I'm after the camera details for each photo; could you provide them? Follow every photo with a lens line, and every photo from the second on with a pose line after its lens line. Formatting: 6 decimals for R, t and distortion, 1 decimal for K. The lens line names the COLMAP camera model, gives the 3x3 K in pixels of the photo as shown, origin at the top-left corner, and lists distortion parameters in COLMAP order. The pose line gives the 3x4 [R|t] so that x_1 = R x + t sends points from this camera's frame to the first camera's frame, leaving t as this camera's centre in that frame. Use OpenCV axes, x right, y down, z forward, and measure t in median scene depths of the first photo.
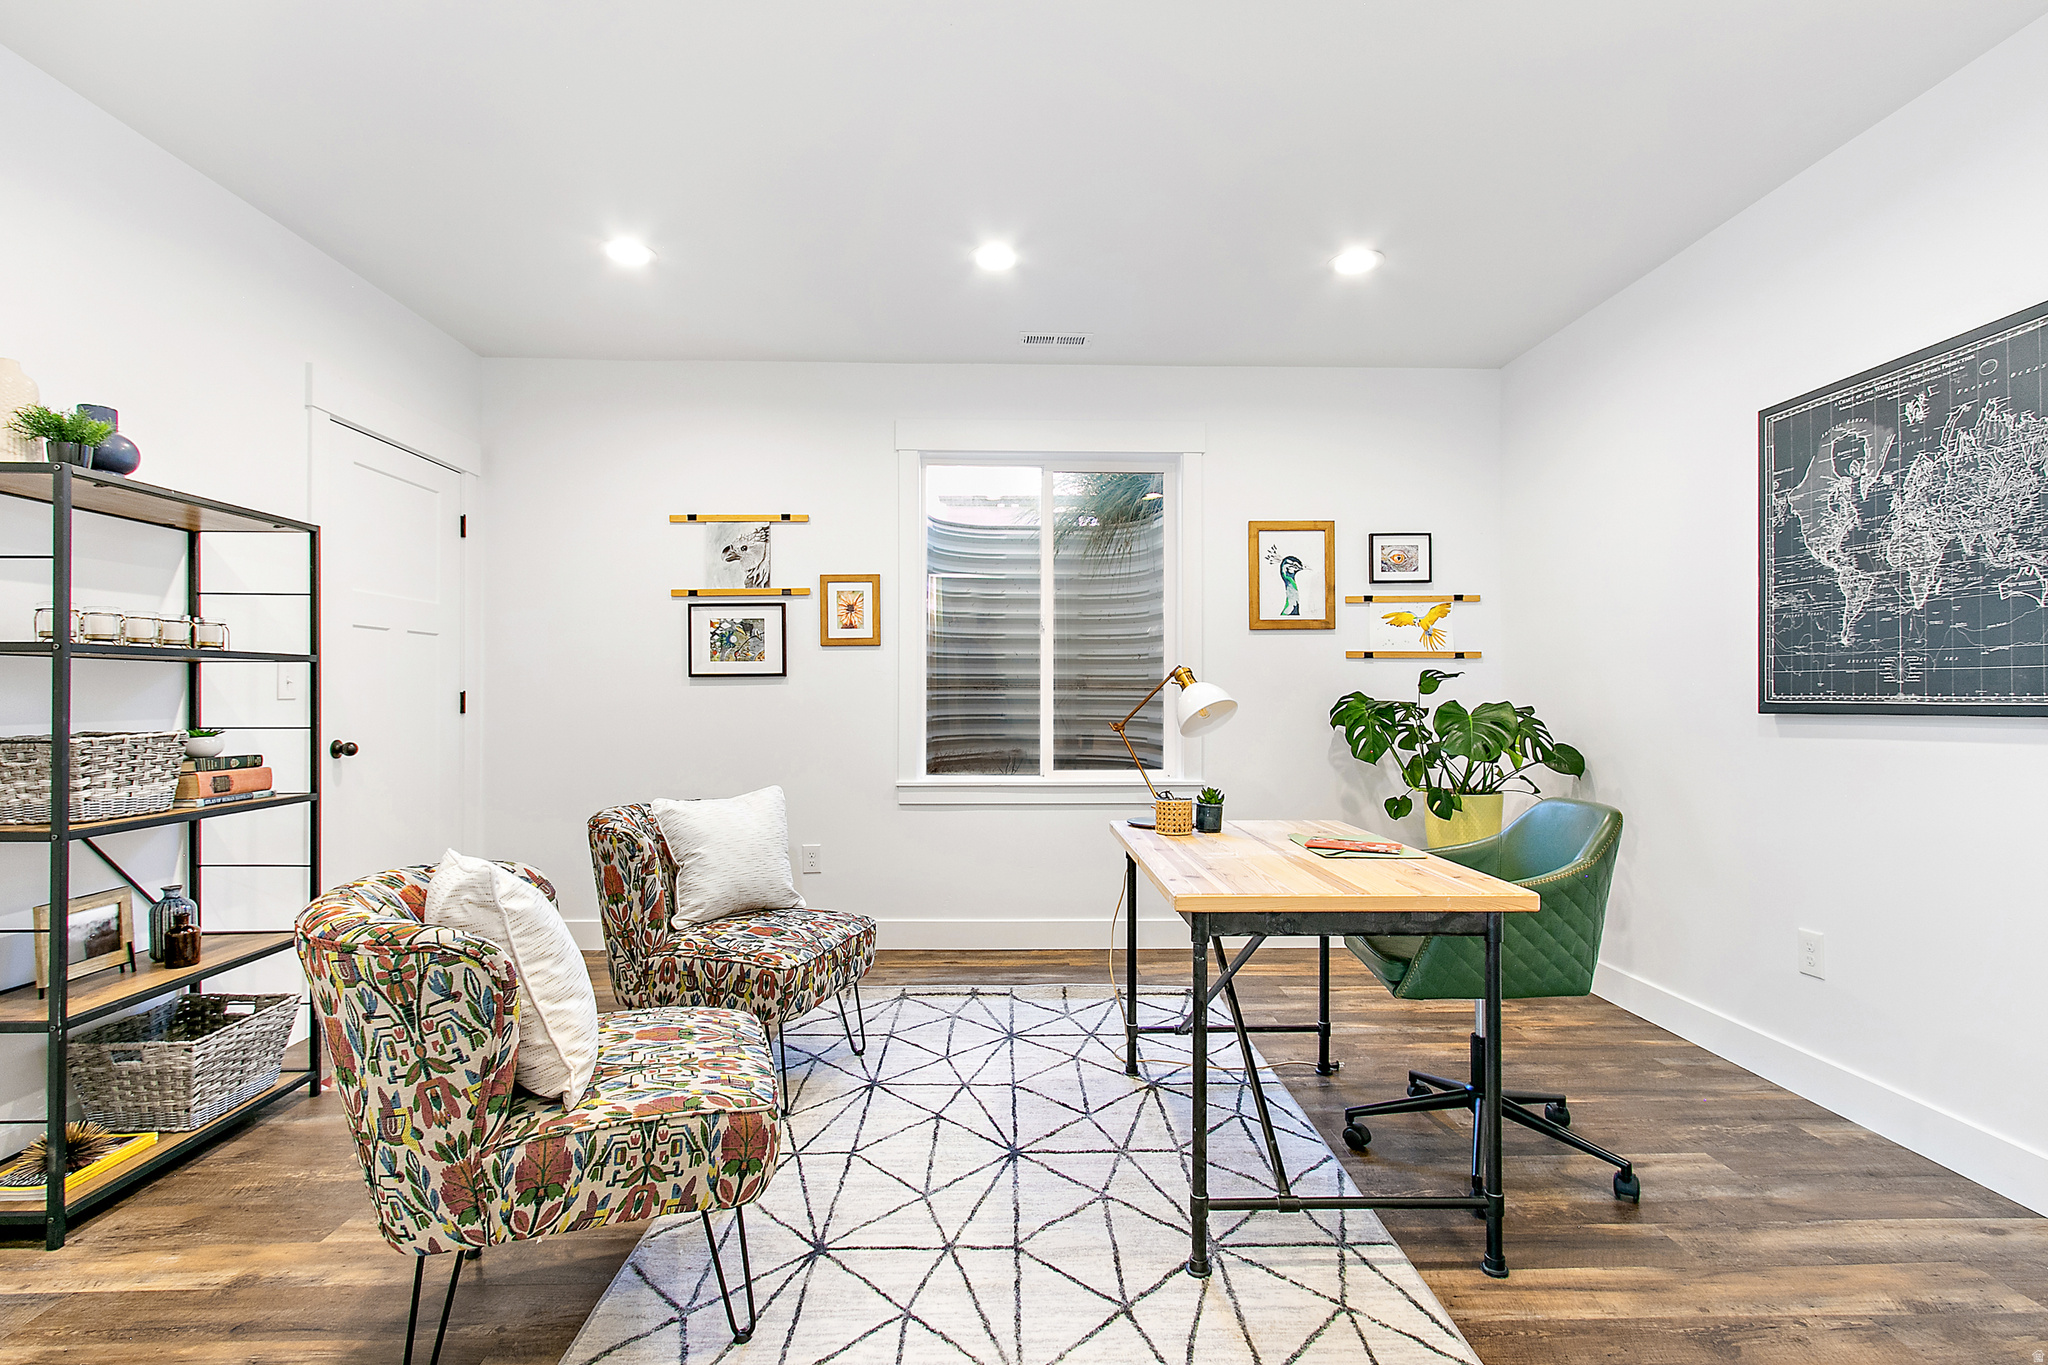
lens RADIAL K [[951.1, 0, 1024.8], [0, 951.1, 689.1], [0, 0, 1]] dist [0.000314, 0.000201]
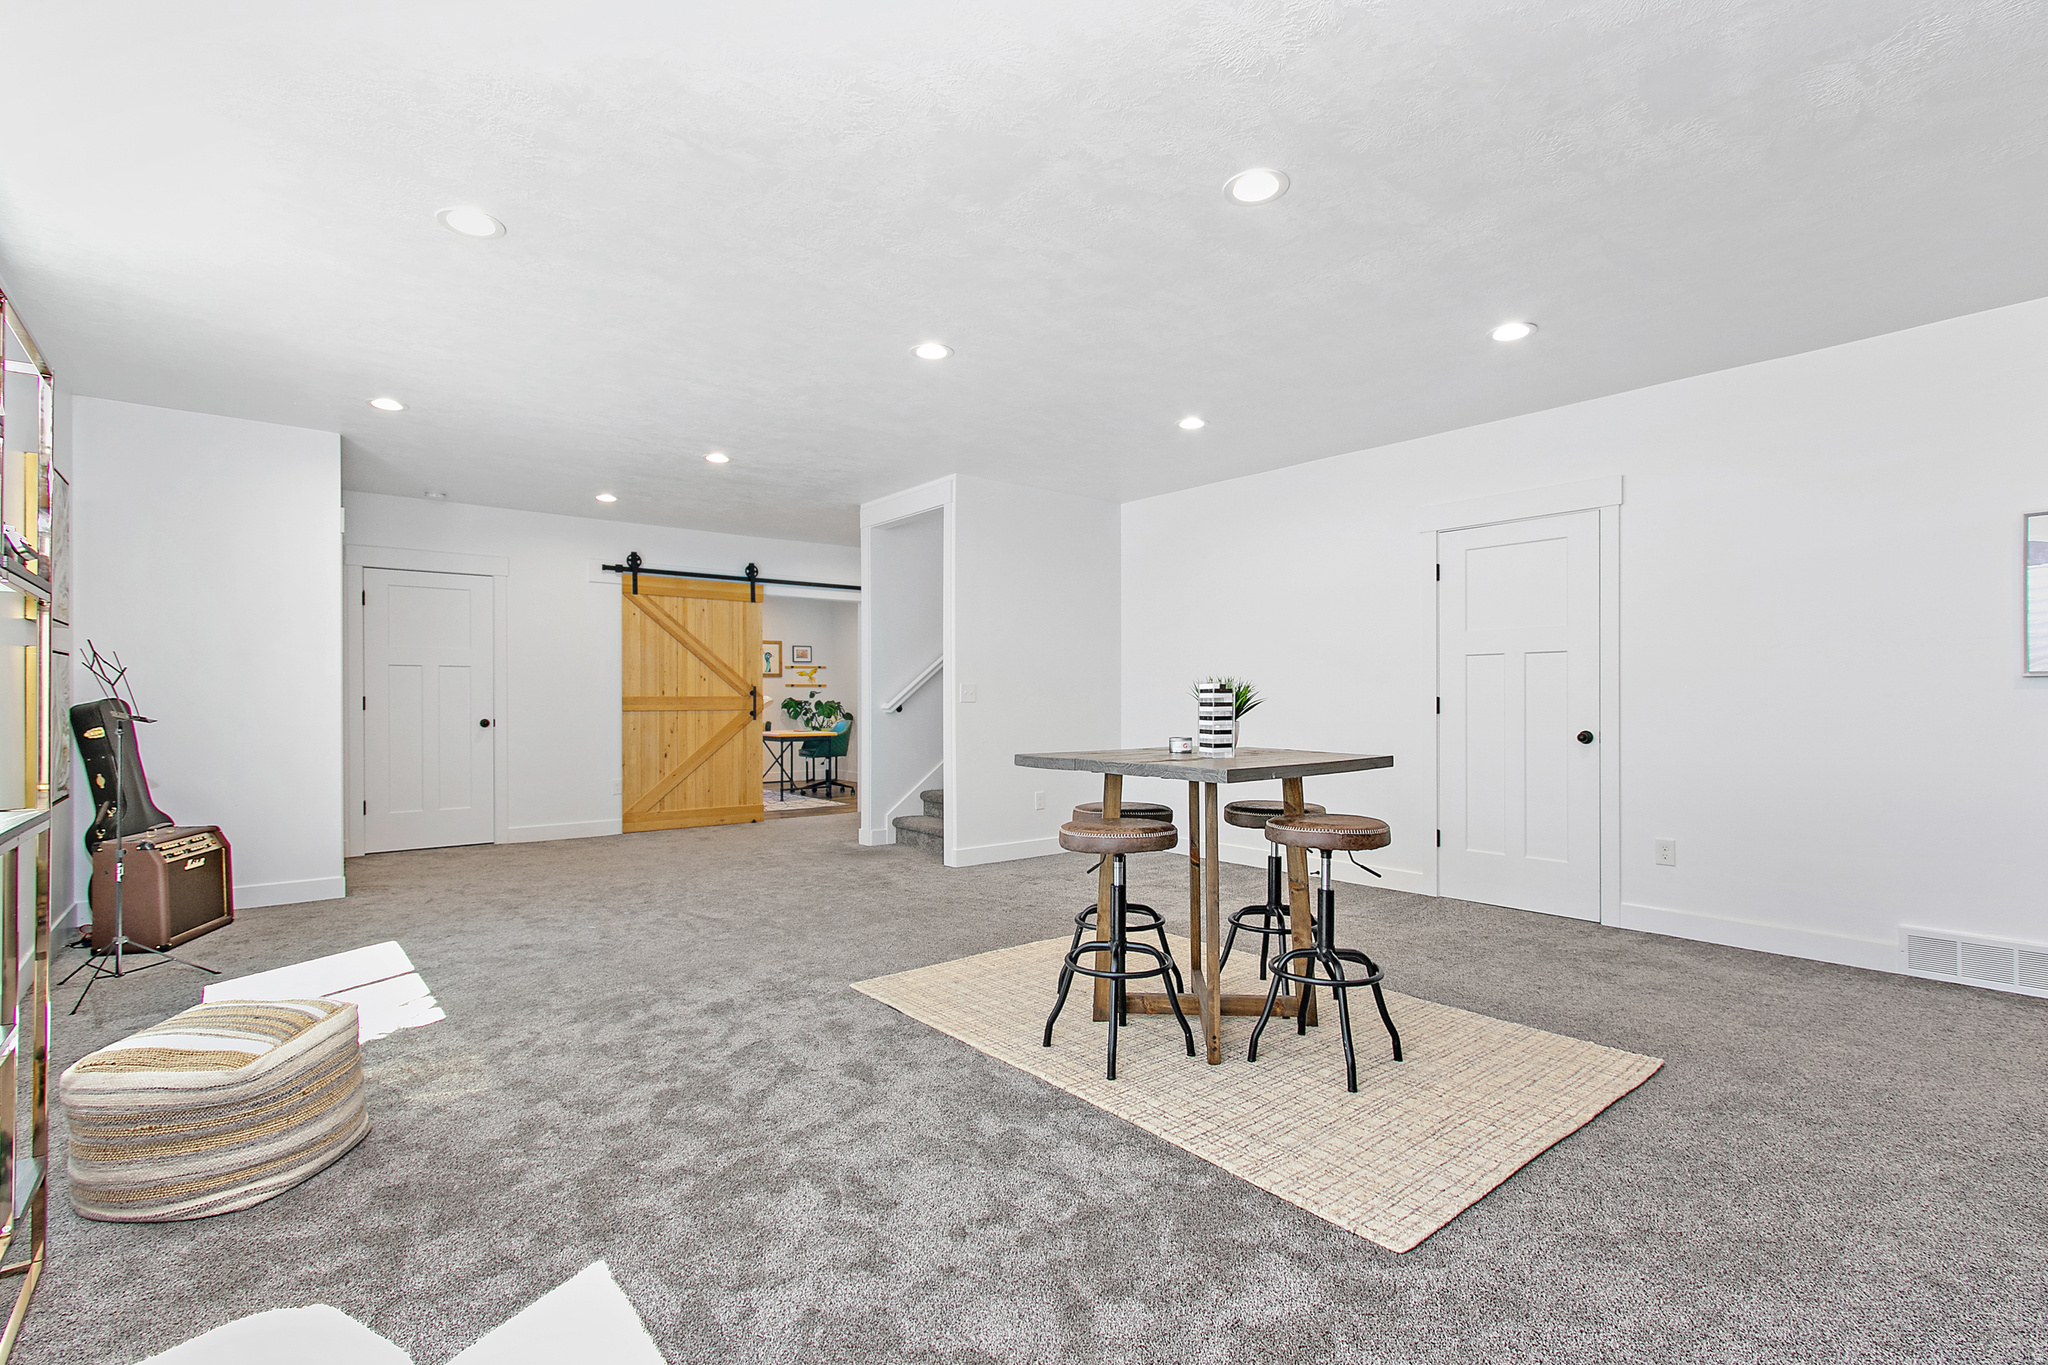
lens RADIAL K [[951.1, 0, 1026.8], [0, 951.1, 692.1], [0, 0, 1]] dist [0.000314, 0.000201]
pose [[0.788822, 0.001715, 0.614619, -0.943052], [-0.002292, 0.999997, 0.000151, -0.017234], [-0.614617, -0.001527, 0.788824, -1.914356]]
